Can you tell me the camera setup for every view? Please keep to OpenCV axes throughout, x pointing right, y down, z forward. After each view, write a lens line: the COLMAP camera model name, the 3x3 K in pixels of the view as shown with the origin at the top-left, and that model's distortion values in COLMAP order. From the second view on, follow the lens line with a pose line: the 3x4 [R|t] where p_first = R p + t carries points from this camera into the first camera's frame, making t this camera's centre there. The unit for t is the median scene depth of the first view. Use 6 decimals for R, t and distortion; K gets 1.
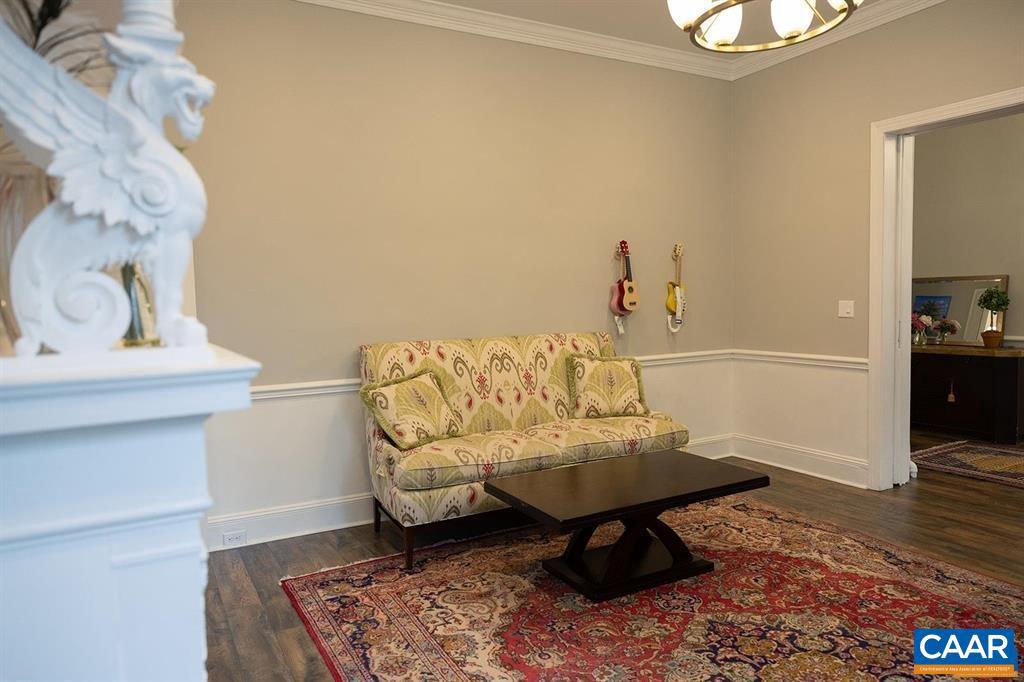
lens RADIAL K [[696.2, 0, 511.1], [0, 696.2, 340.1], [0, 0, 1]] dist [0.011754, 0.006610]
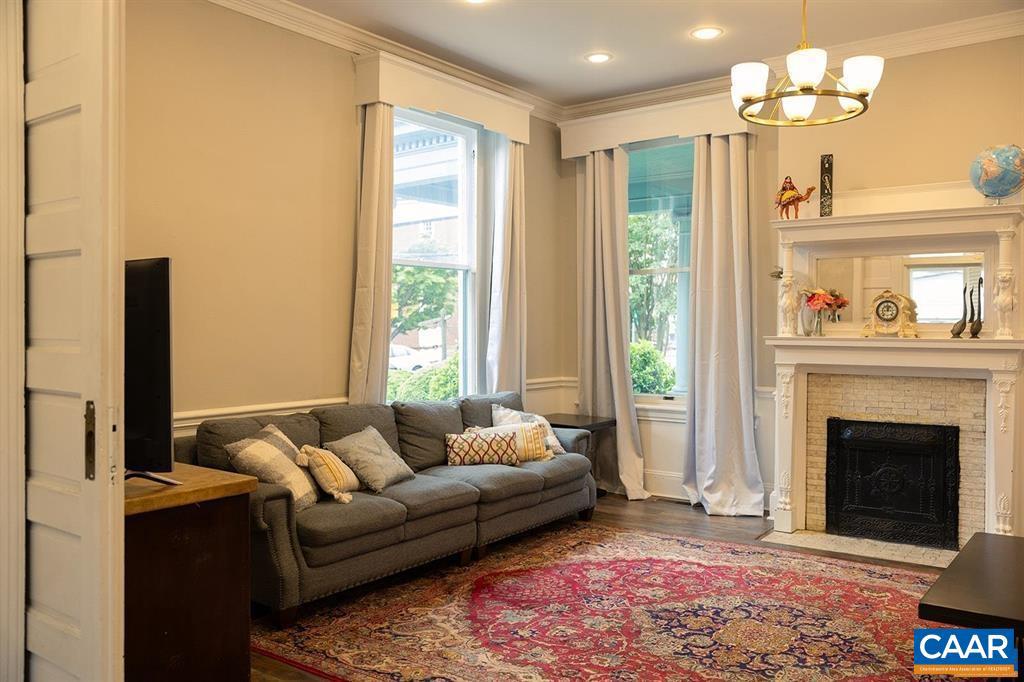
lens RADIAL K [[843.6, 0, 512.9], [0, 843.6, 343.3], [0, 0, 1]] dist [-0.000107, 0.009952]
pose [[-0.910822, 0.021807, -0.412224, 1.115747], [-0.013969, 0.996403, 0.083576, -0.116130], [0.412564, 0.081882, -0.907241, 1.656813]]
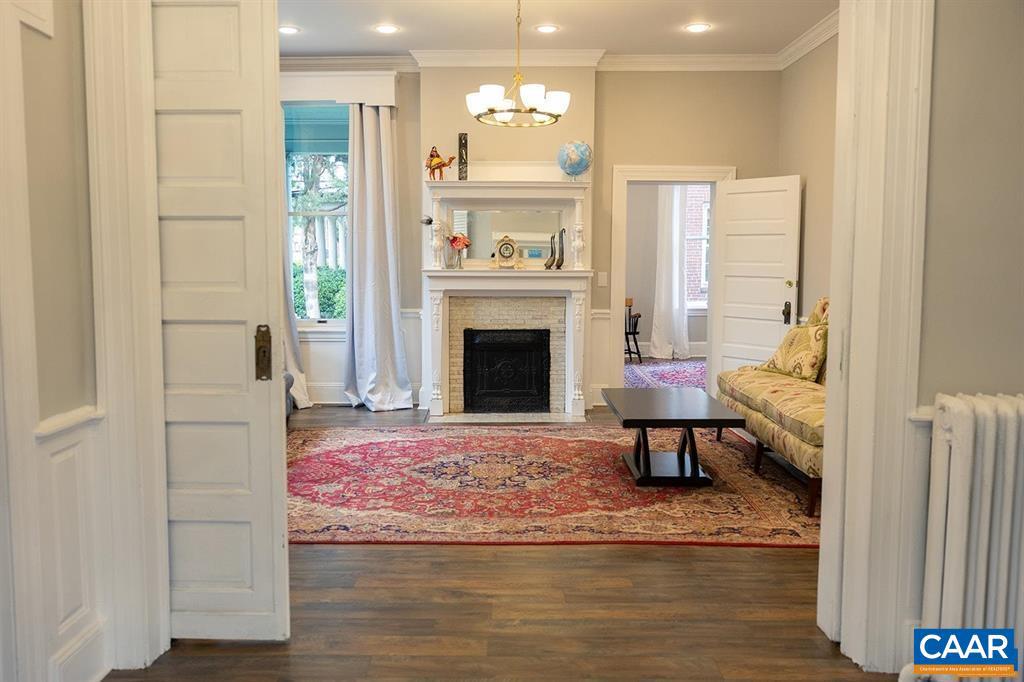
lens RADIAL K [[843.6, 0, 510.3], [0, 843.6, 339.7], [0, 0, 1]] dist [-0.000107, 0.009952]
pose [[-0.493560, 0.100502, -0.863886, 1.803324], [-0.047871, 0.988656, 0.142367, -0.140726], [0.868393, 0.111622, -0.483149, 1.618916]]
